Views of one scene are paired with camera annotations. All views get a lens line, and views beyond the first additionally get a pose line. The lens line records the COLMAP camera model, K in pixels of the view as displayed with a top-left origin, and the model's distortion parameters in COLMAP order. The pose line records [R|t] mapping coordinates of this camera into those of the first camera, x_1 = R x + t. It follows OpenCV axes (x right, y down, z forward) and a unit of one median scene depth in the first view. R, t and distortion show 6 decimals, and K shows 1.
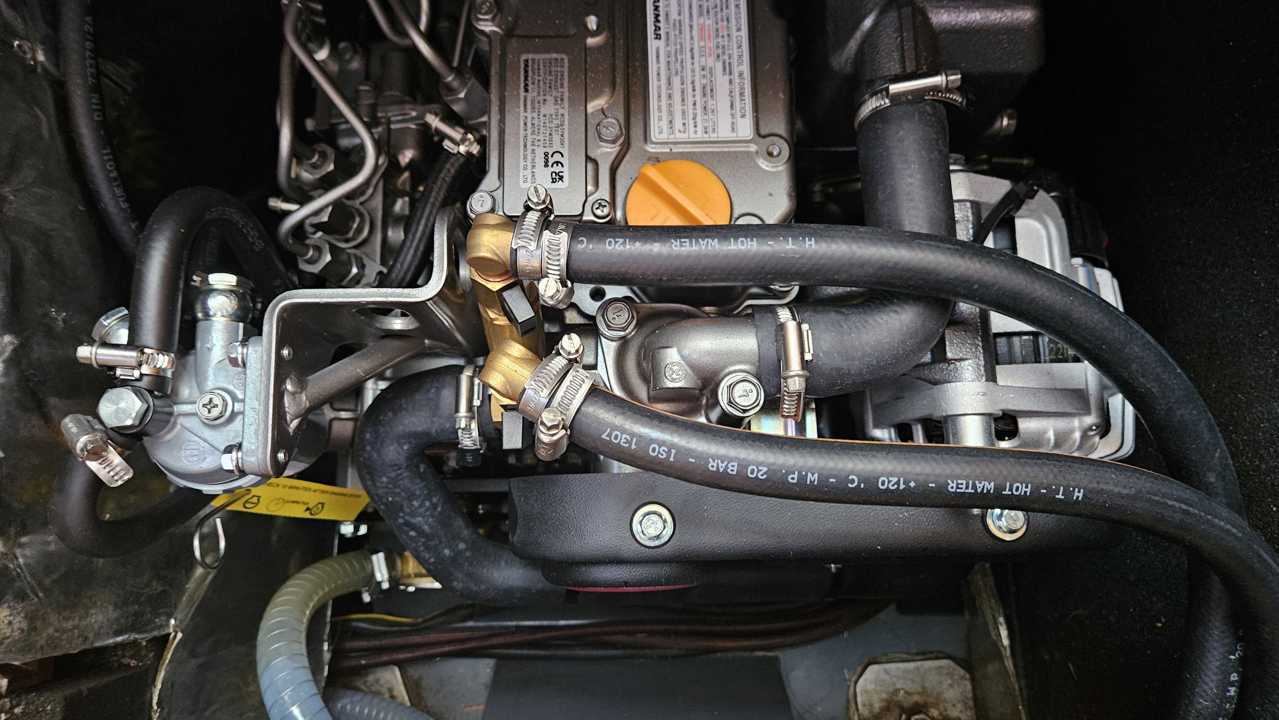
lens RADIAL K [[940.8, 0, 639.5], [0, 940.8, 360.0], [0, 0, 1]] dist [0.004071, -0.001368]
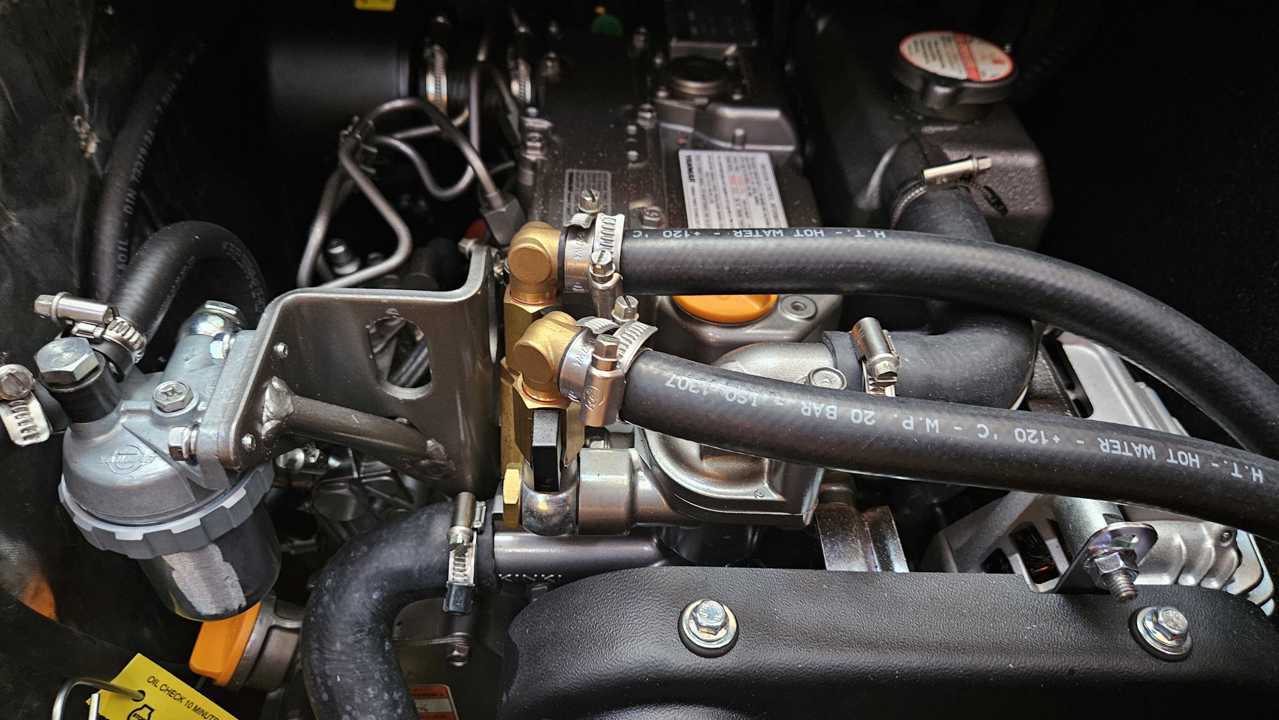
lens RADIAL K [[925.4, 0, 639.5], [0, 925.4, 360.0], [0, 0, 1]] dist [0.027431, -0.050650]
pose [[0.997983, 0.037302, 0.051369, -0.087347], [0.000747, 0.802207, -0.597045, 0.451163], [-0.063479, 0.595879, 0.800561, 0.288383]]
